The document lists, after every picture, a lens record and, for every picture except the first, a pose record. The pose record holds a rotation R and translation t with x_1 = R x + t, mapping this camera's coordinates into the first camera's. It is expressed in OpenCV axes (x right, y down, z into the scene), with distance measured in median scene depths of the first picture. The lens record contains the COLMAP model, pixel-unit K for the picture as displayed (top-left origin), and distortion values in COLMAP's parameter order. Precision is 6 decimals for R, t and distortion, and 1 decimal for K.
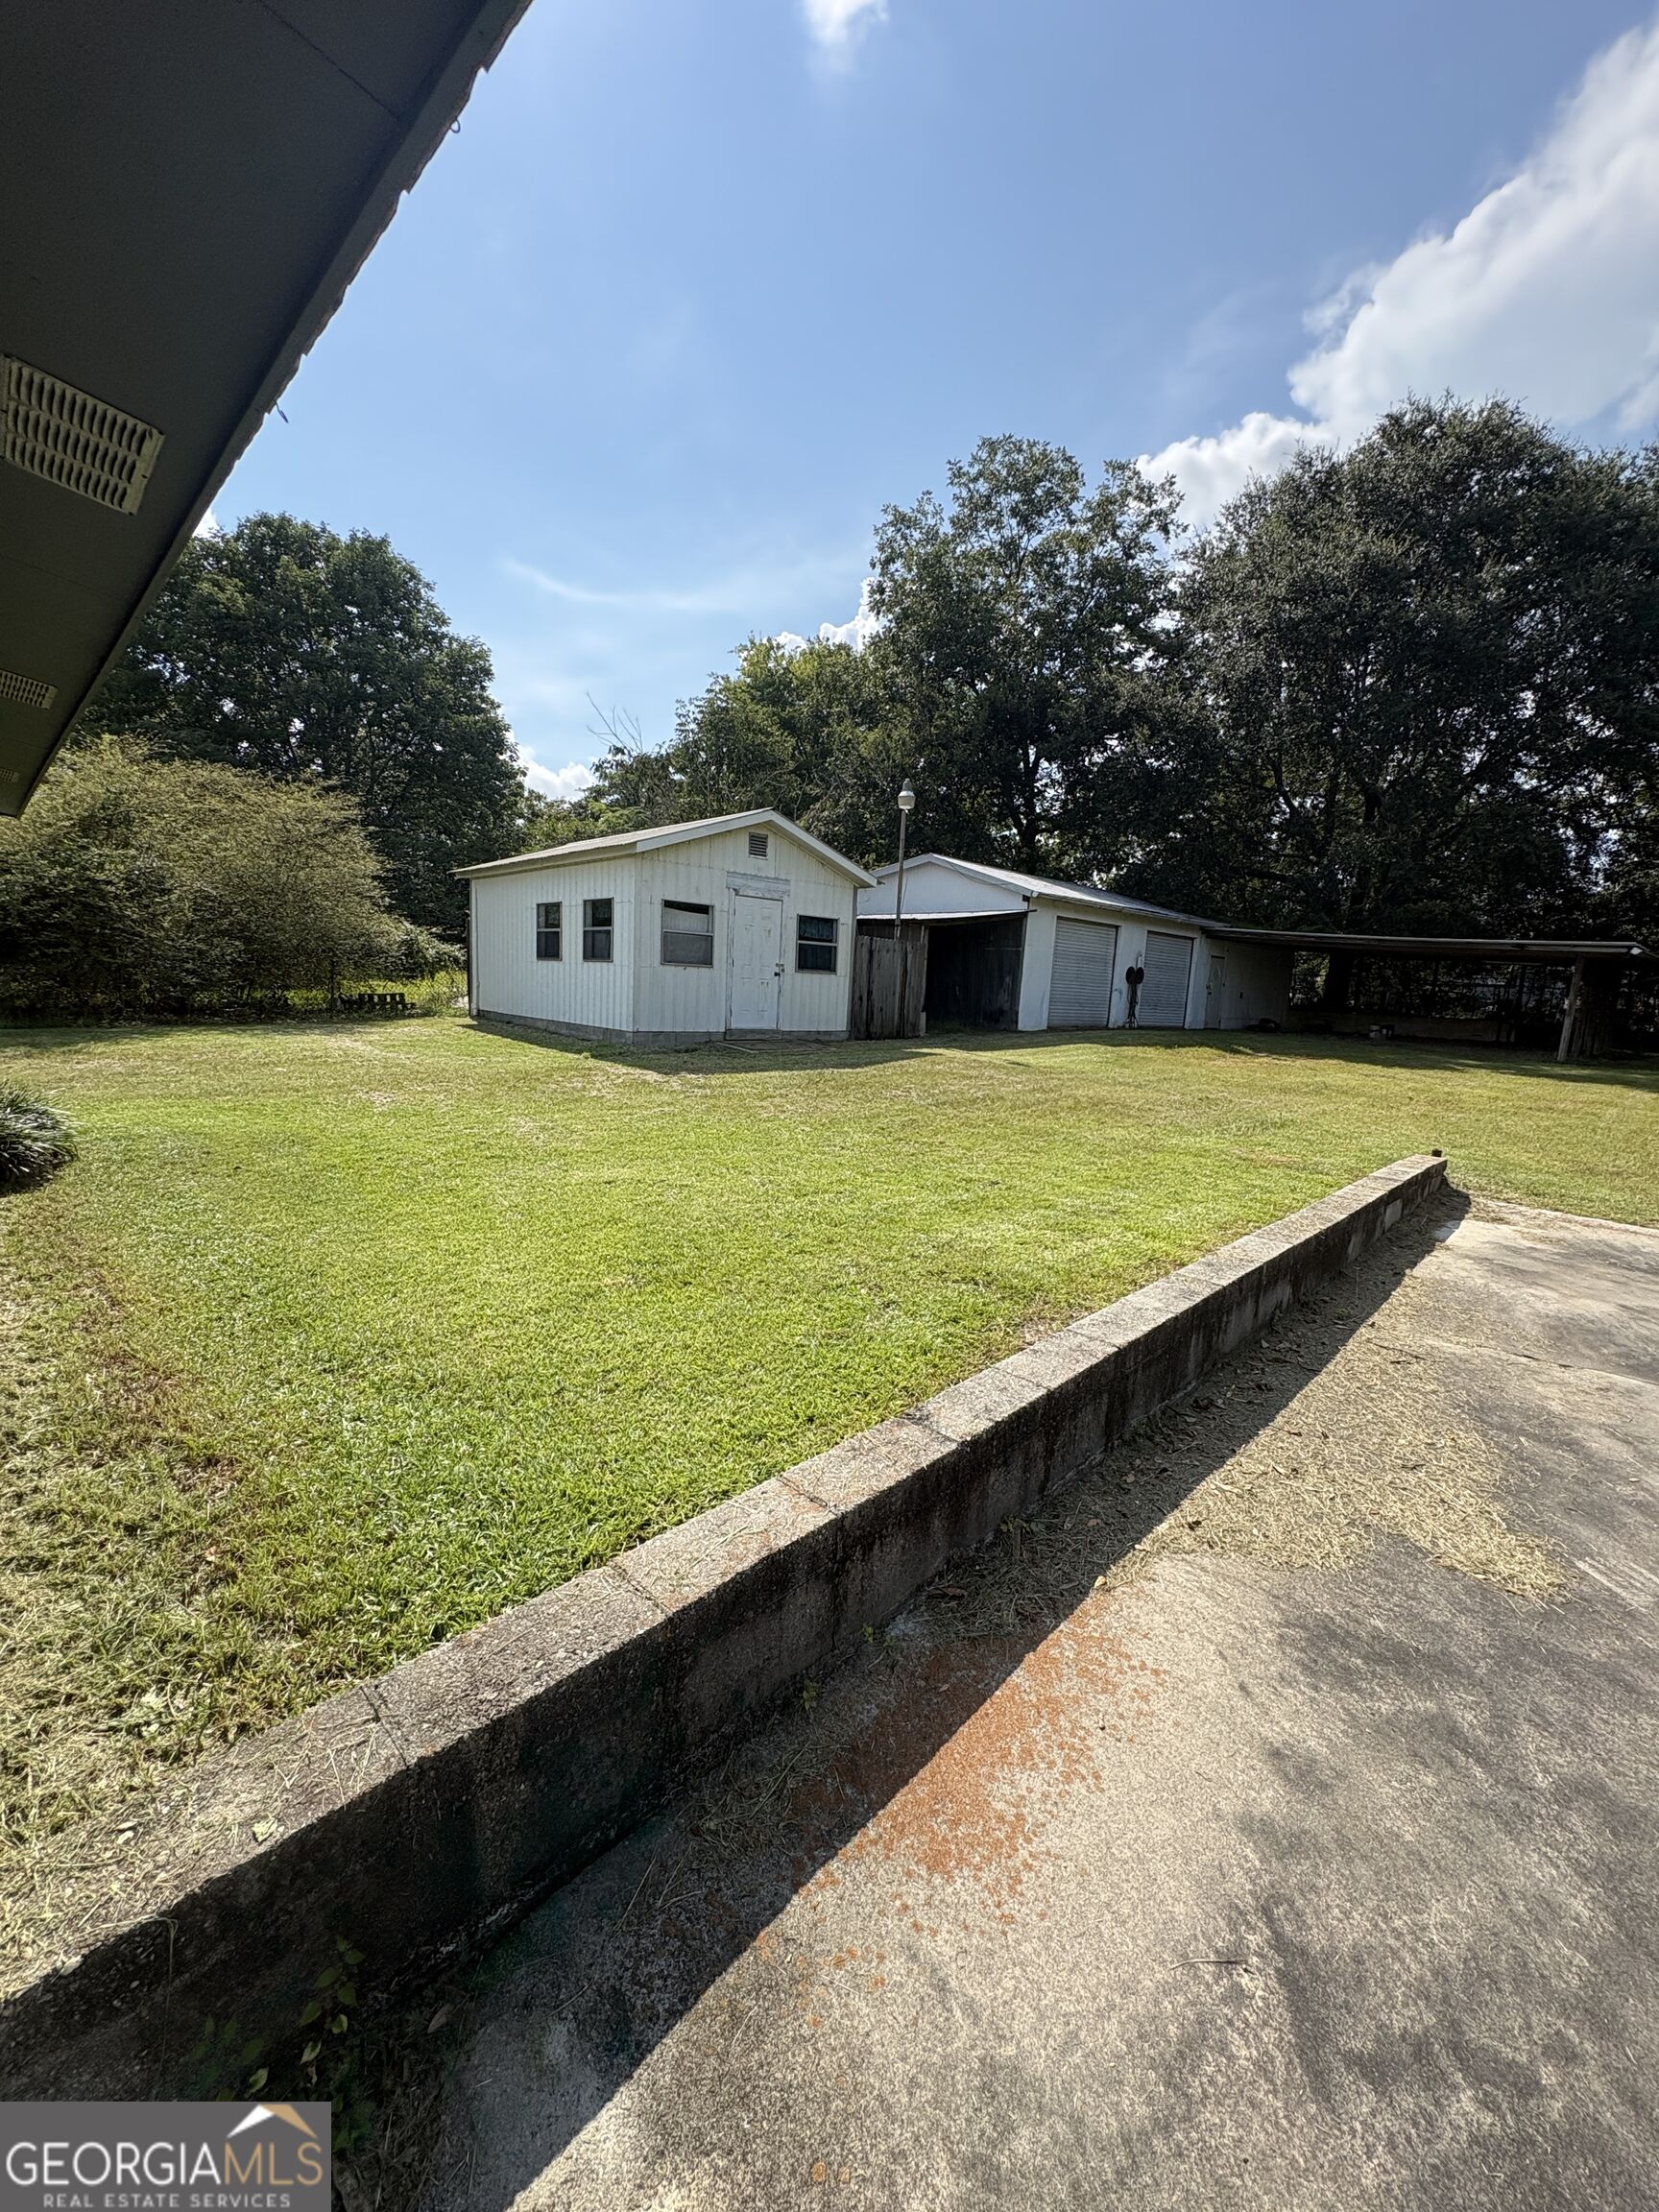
lens RADIAL K [[887.0, 0, 834.1], [0, 887.0, 1104.8], [0, 0, 1]] dist [0.001311, 0.000421]
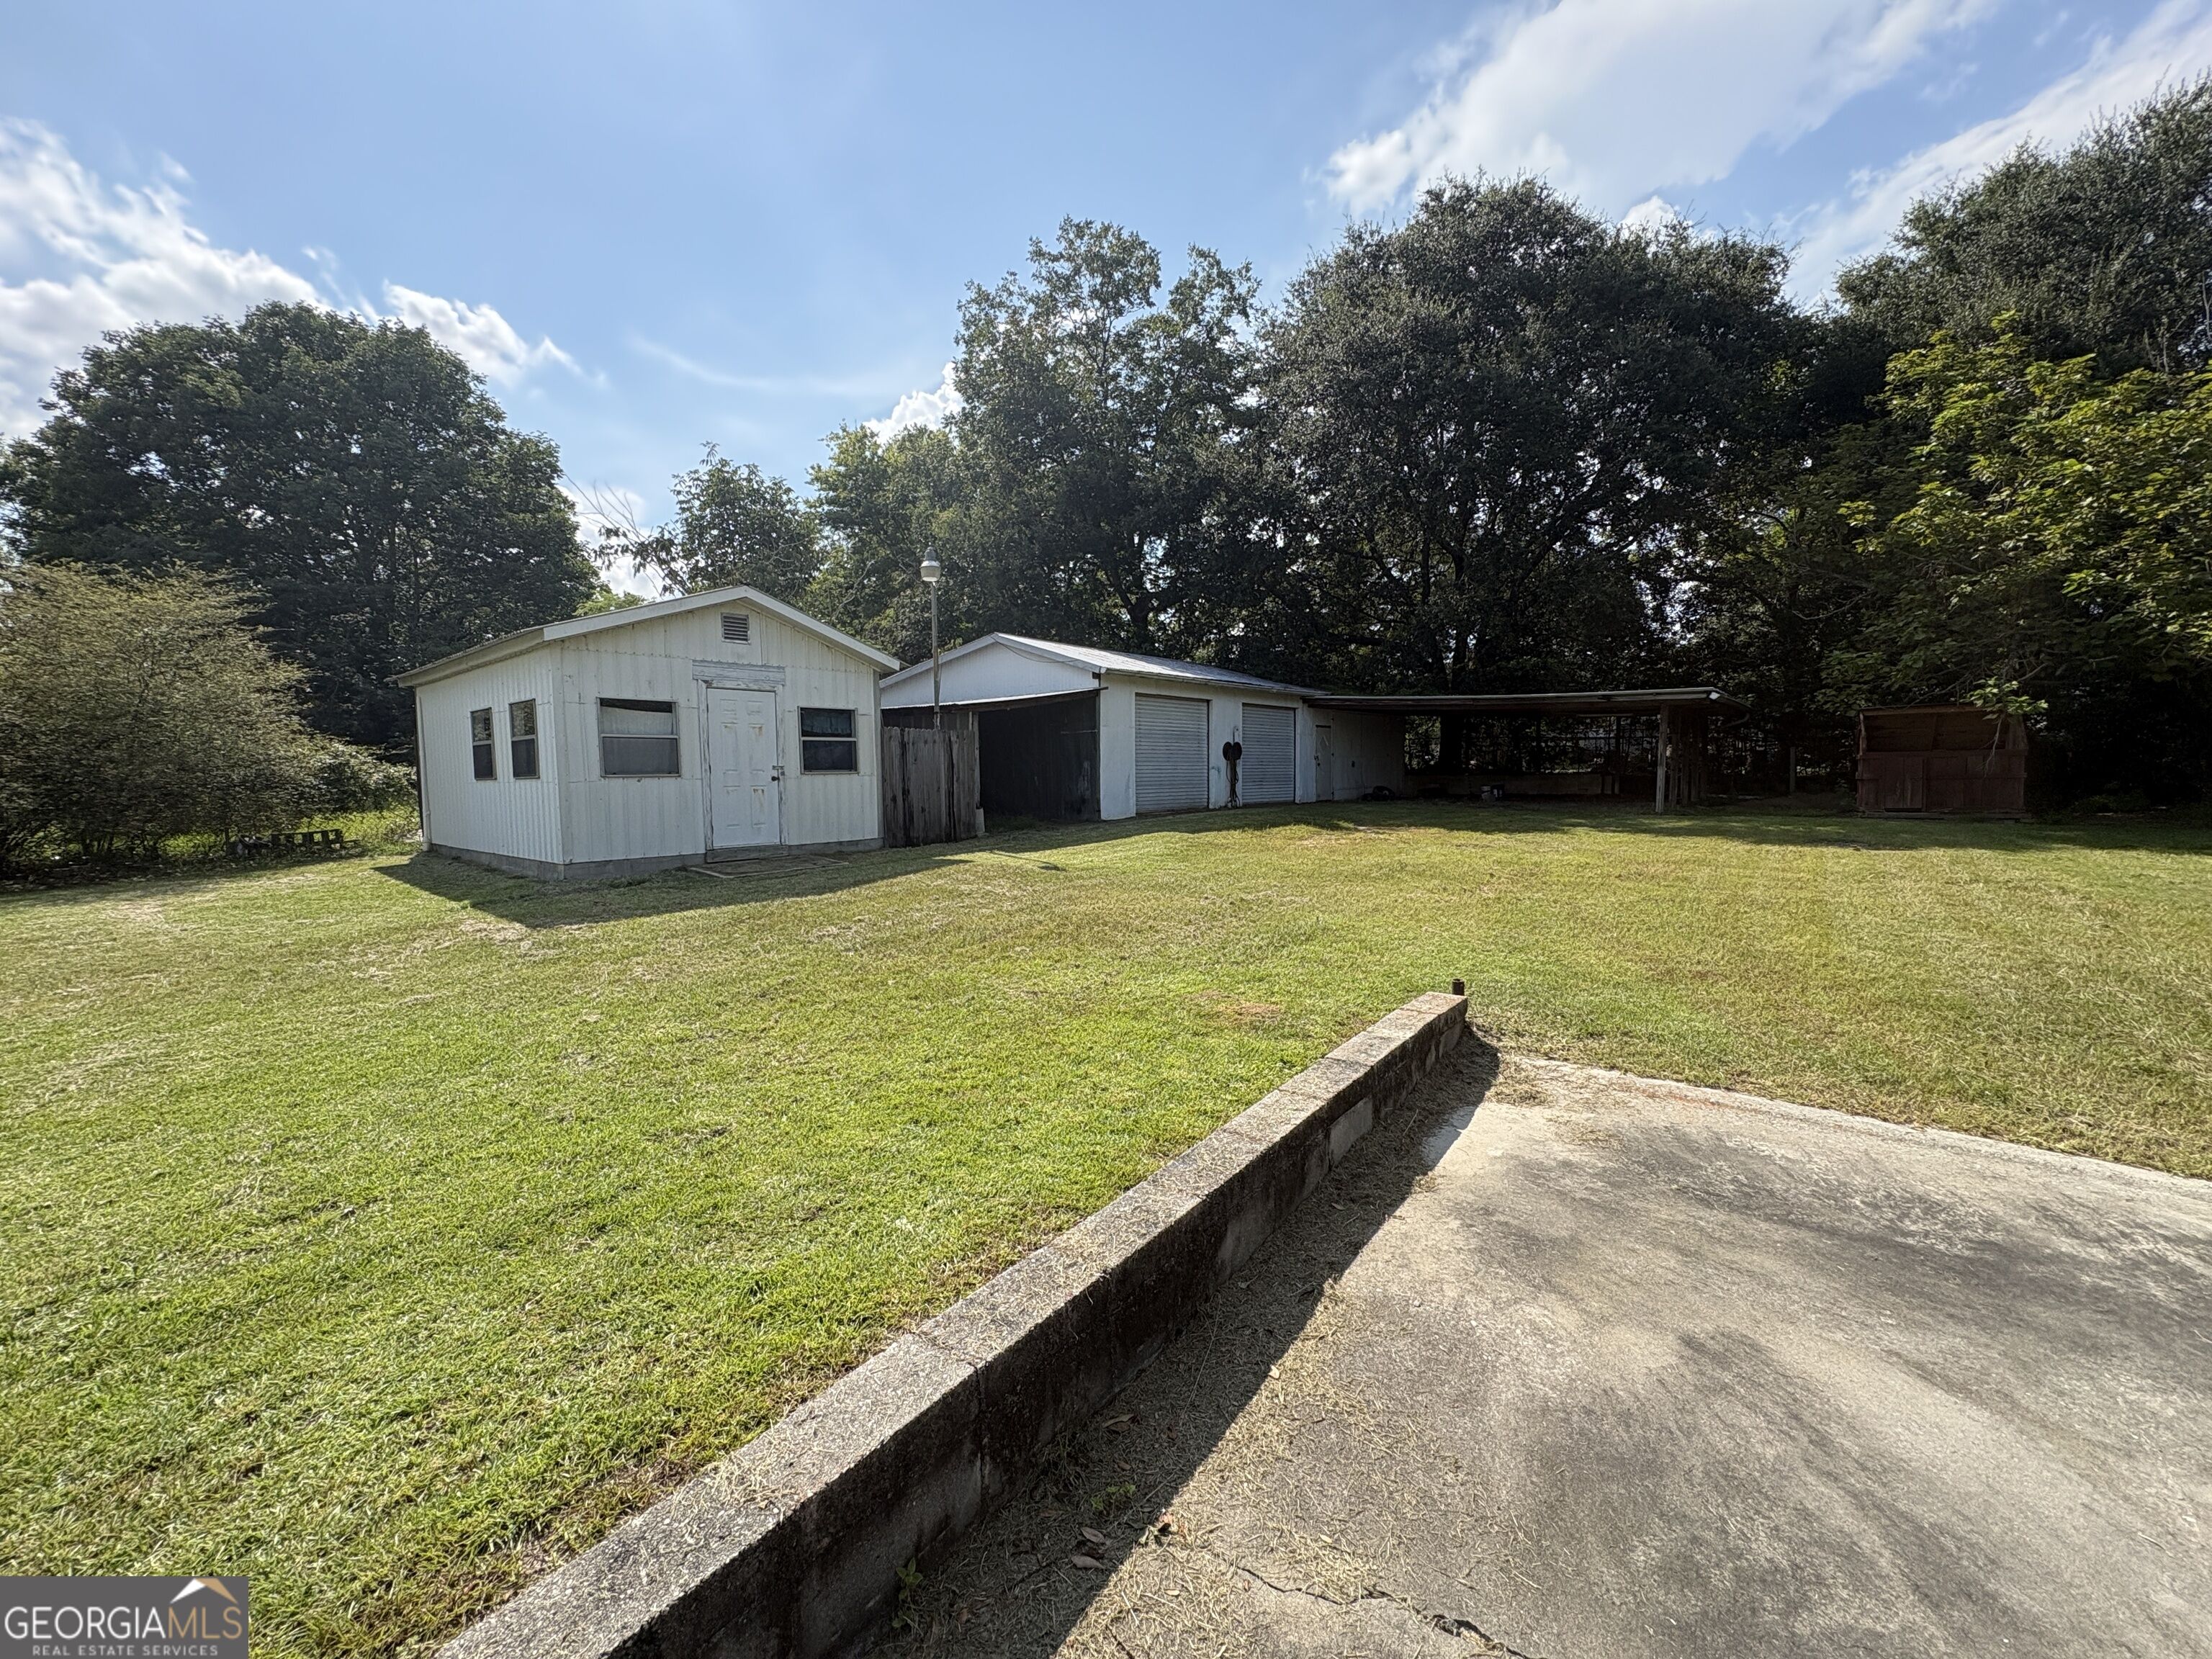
lens RADIAL K [[887.0, 0, 1109.2], [0, 887.0, 824.1], [0, 0, 1]] dist [0.001311, 0.000421]
pose [[0.990910, -0.071191, 0.114147, 0.105437], [0.079564, 0.994330, -0.070554, -0.014784], [-0.108477, 0.078995, 0.990955, 0.100902]]
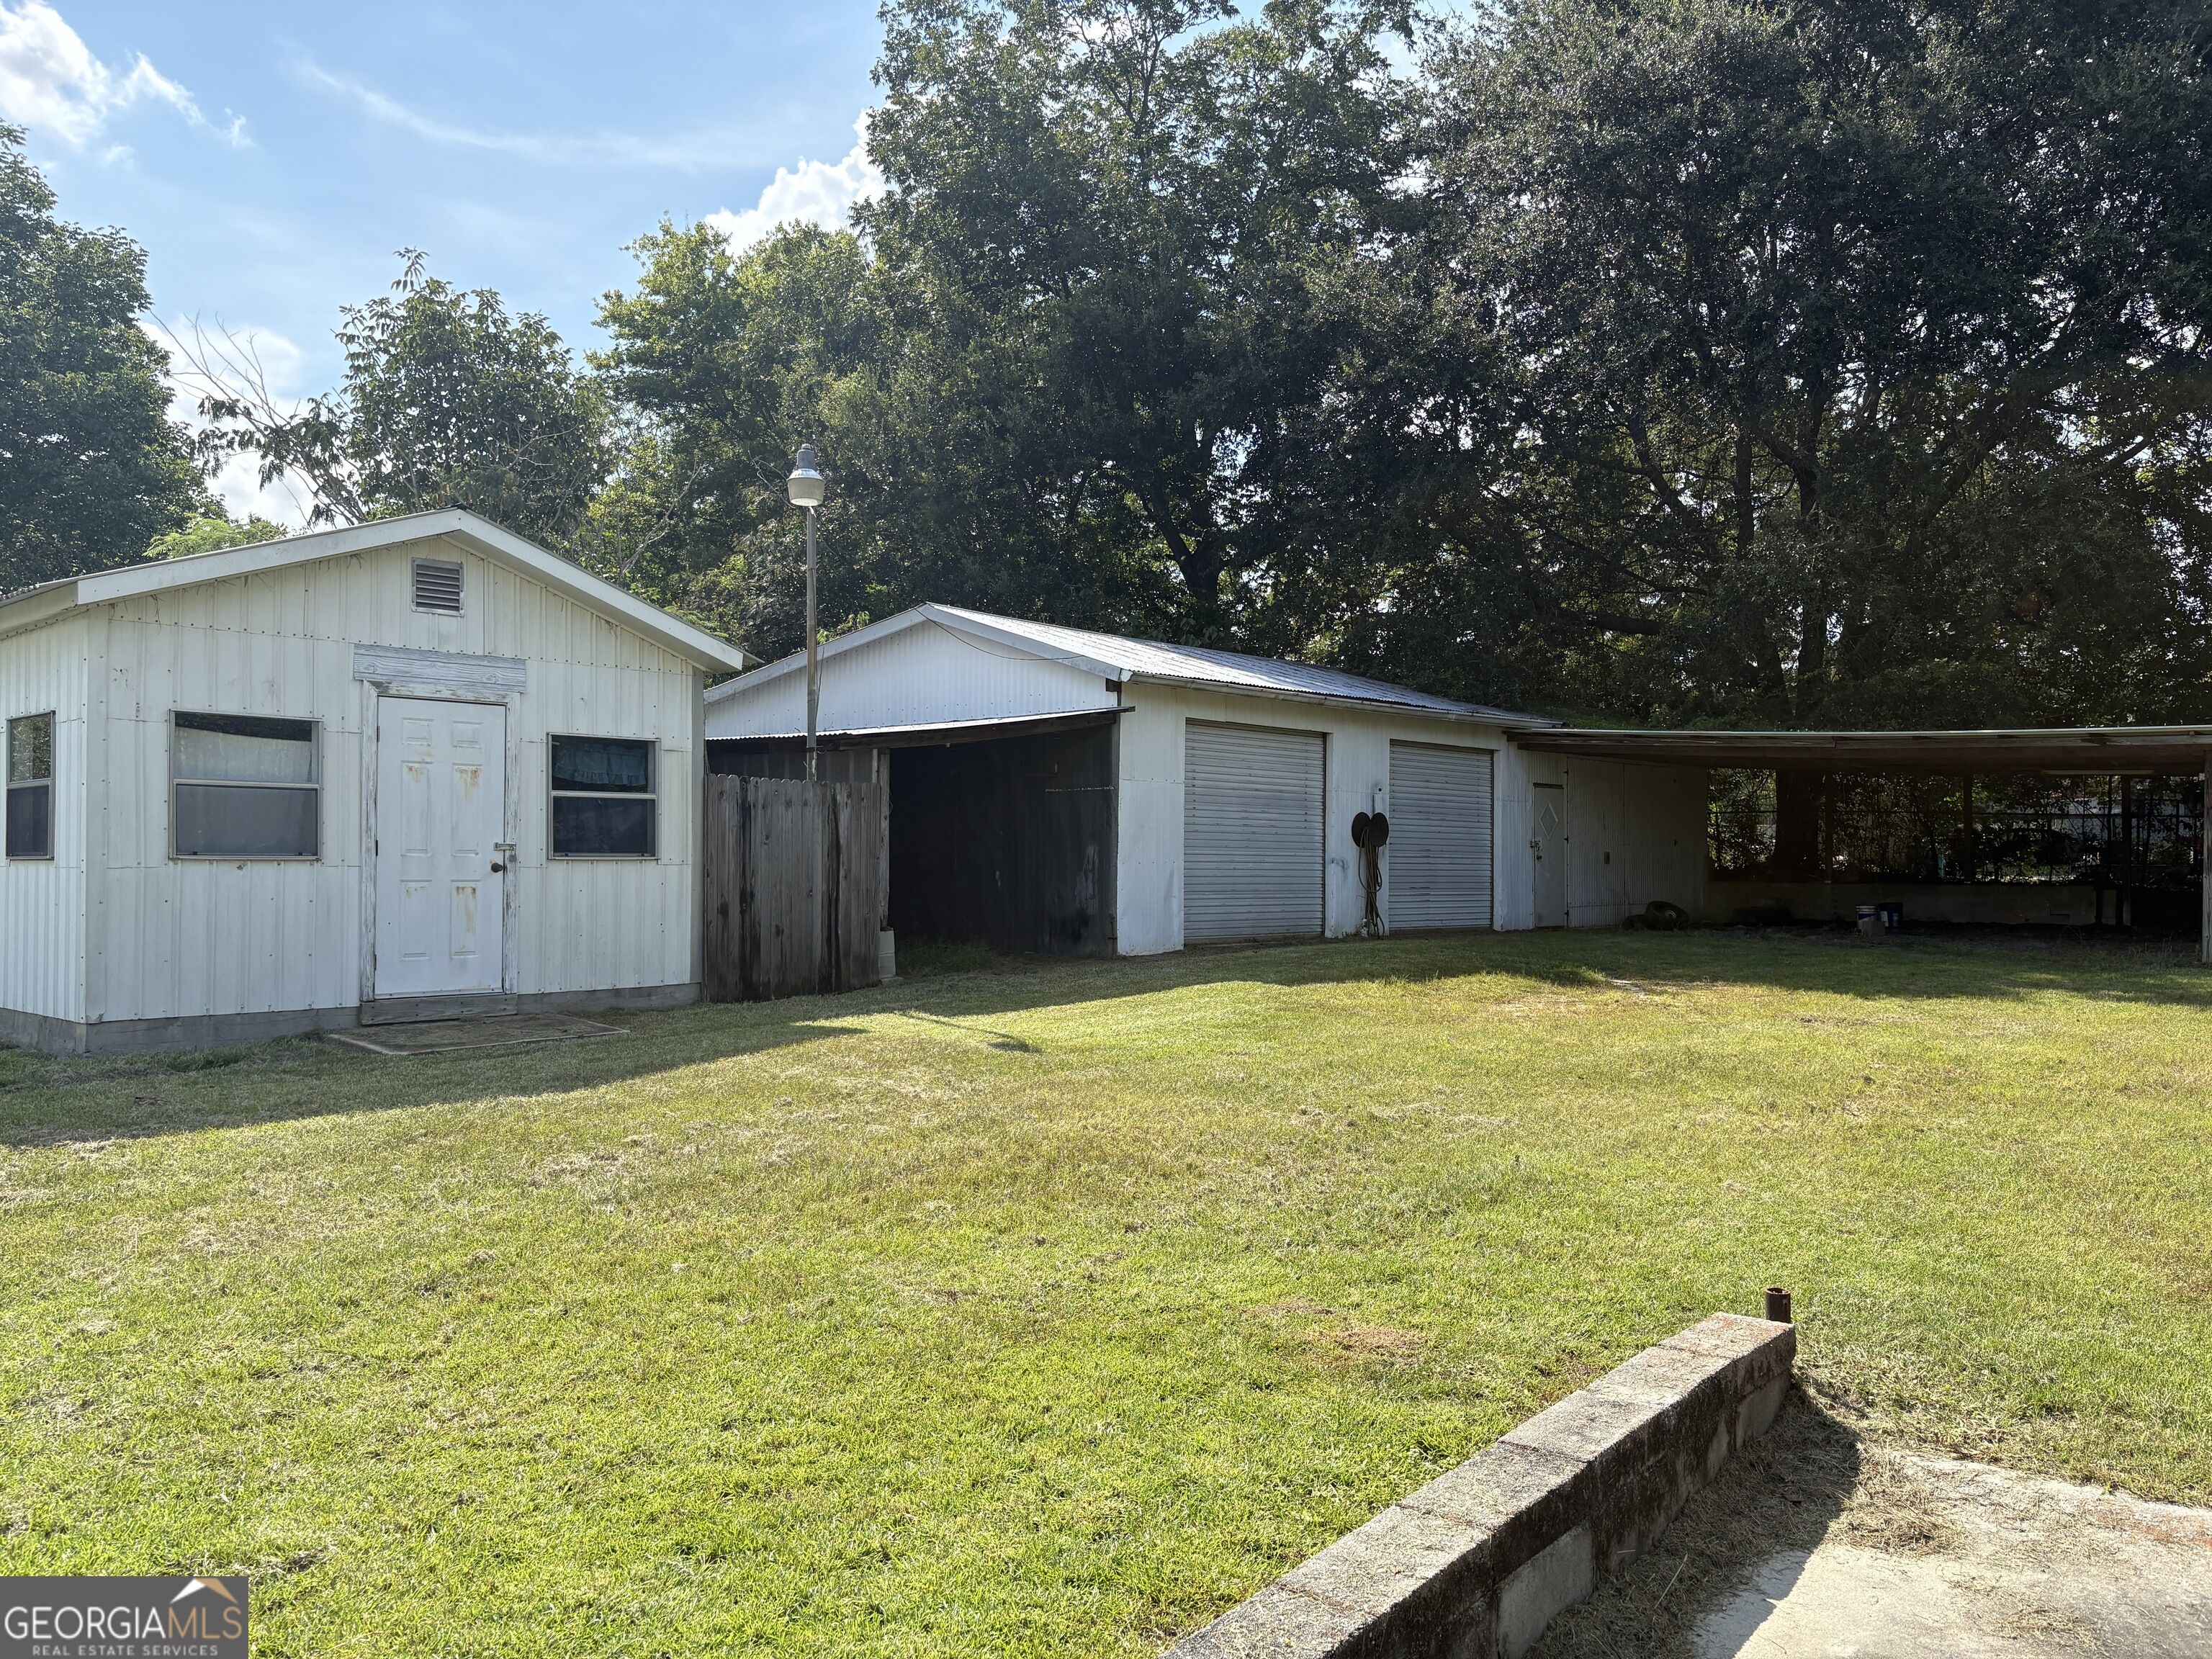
lens RADIAL K [[1681.5, 0, 1101.9], [0, 1681.5, 819.0], [0, 0, 1]] dist [0.052329, -0.056256]
pose [[0.994678, -0.044584, 0.092885, 0.111862], [0.058819, 0.985900, -0.156655, -0.015050], [-0.084591, 0.161284, 0.983276, 0.100158]]
